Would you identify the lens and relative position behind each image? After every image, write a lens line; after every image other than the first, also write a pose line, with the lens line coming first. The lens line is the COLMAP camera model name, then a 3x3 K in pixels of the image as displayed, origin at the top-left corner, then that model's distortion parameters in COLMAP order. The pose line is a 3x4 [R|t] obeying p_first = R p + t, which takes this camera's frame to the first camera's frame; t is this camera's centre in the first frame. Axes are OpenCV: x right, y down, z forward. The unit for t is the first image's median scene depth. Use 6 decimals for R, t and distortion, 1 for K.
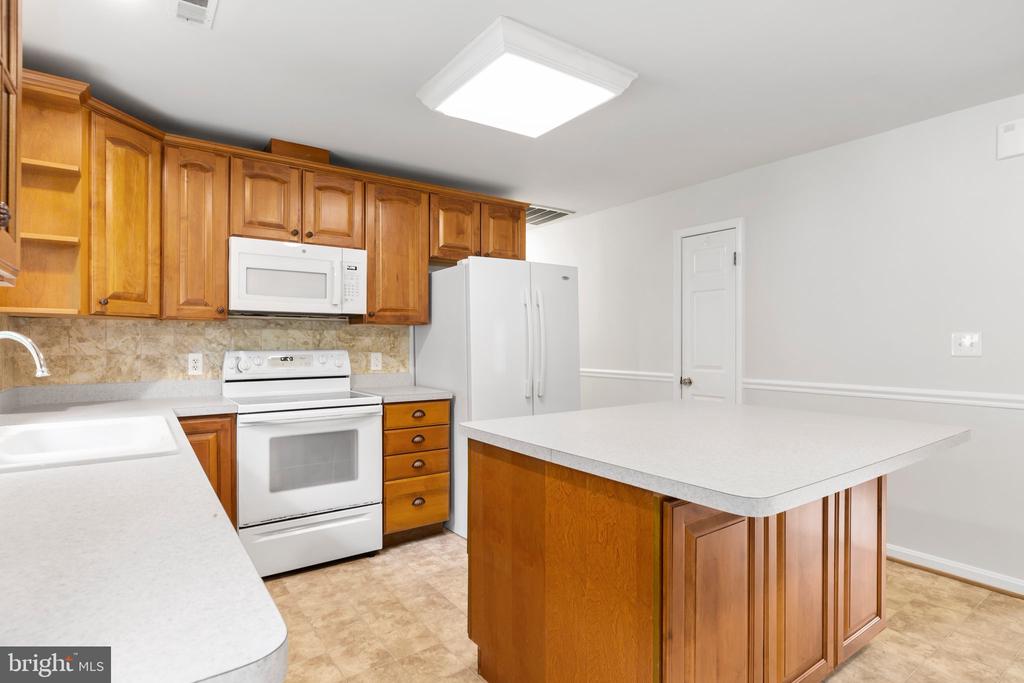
lens RADIAL K [[536.5, 0, 507.8], [0, 536.5, 338.5], [0, 0, 1]] dist [0.002464, 0.001947]
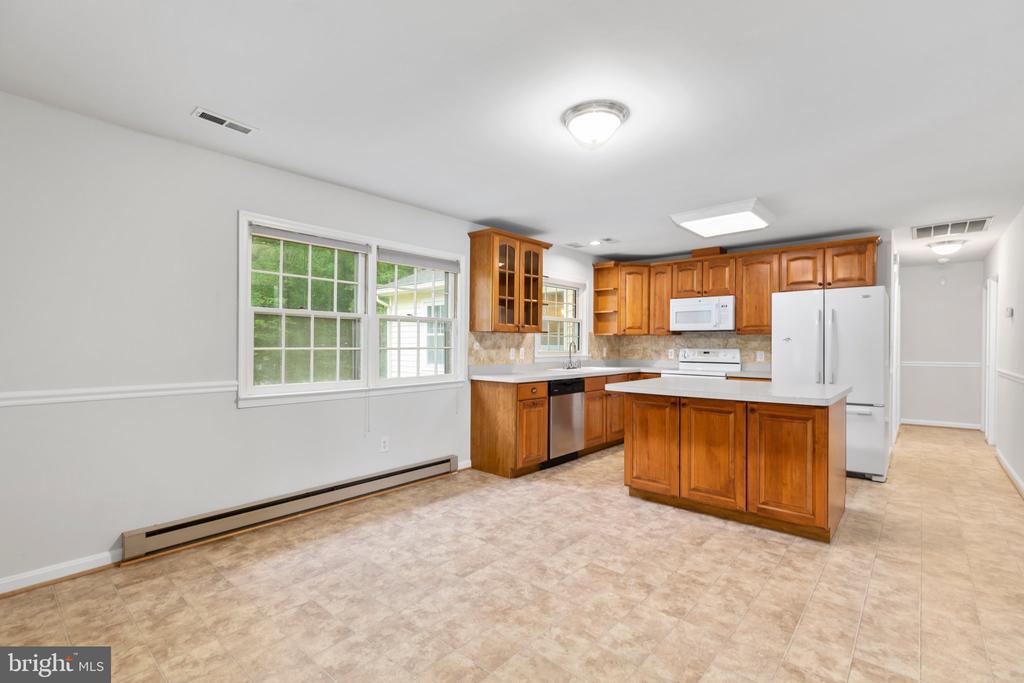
lens RADIAL K [[460.0, 0, 510.0], [0, 460.0, 357.0], [0, 0, 1]] dist [0.001398, 0.001820]
pose [[0.215987, 0.029773, -0.975942, 1.198072], [0.004105, 0.999498, 0.031400, -0.003963], [0.976388, -0.010789, 0.215756, -0.113873]]
